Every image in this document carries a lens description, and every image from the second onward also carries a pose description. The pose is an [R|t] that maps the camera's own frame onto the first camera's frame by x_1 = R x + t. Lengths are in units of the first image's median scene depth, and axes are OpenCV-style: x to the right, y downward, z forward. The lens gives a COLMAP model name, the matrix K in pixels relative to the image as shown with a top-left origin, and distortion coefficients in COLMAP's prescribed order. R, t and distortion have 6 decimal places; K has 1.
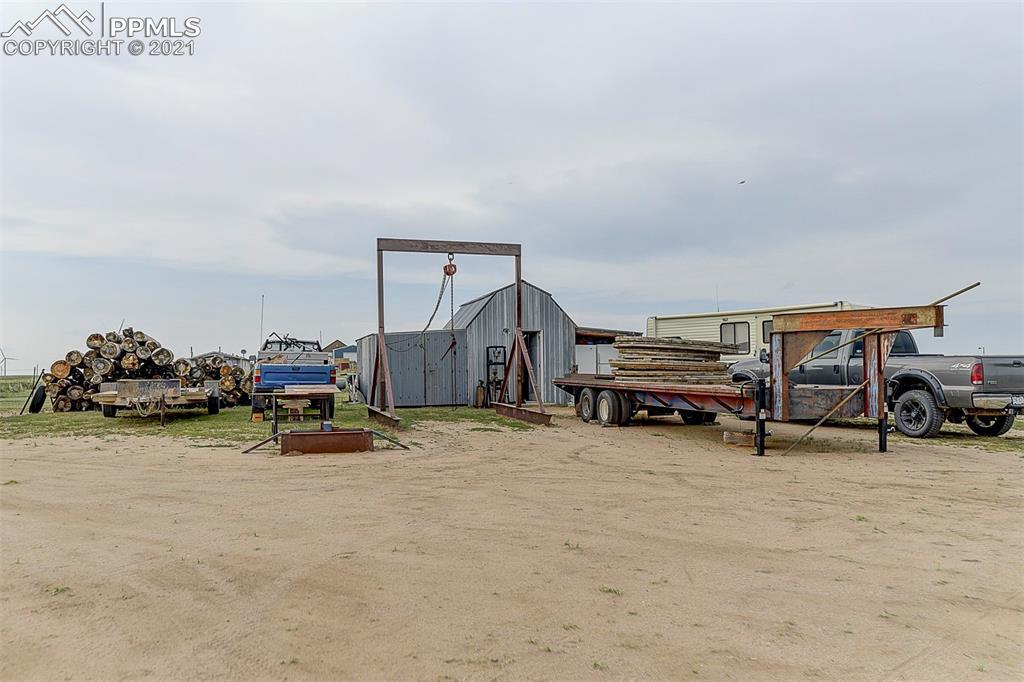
lens RADIAL K [[860.8, 0, 513.3], [0, 860.8, 339.5], [0, 0, 1]] dist [0.014426, 0.001915]
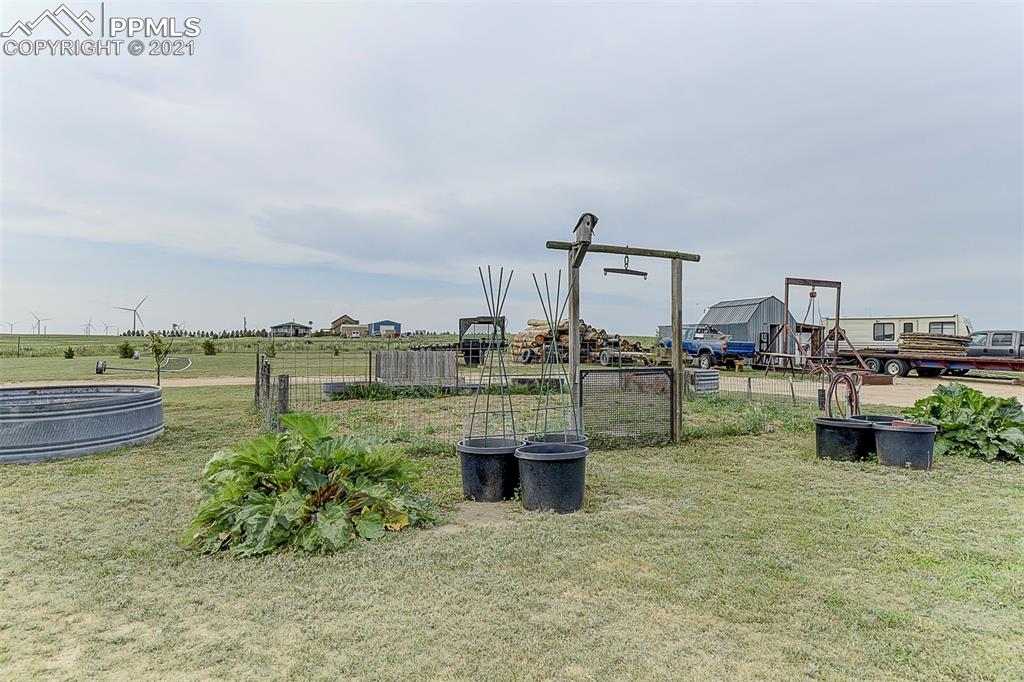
lens RADIAL K [[650.4, 0, 509.8], [0, 650.4, 344.5], [0, 0, 1]] dist [-0.011644, -0.000978]
pose [[0.994294, 0.024551, 0.103814, -0.670587], [-0.028747, 0.998821, 0.039127, -0.005308], [-0.102731, -0.041888, 0.993827, -0.281146]]
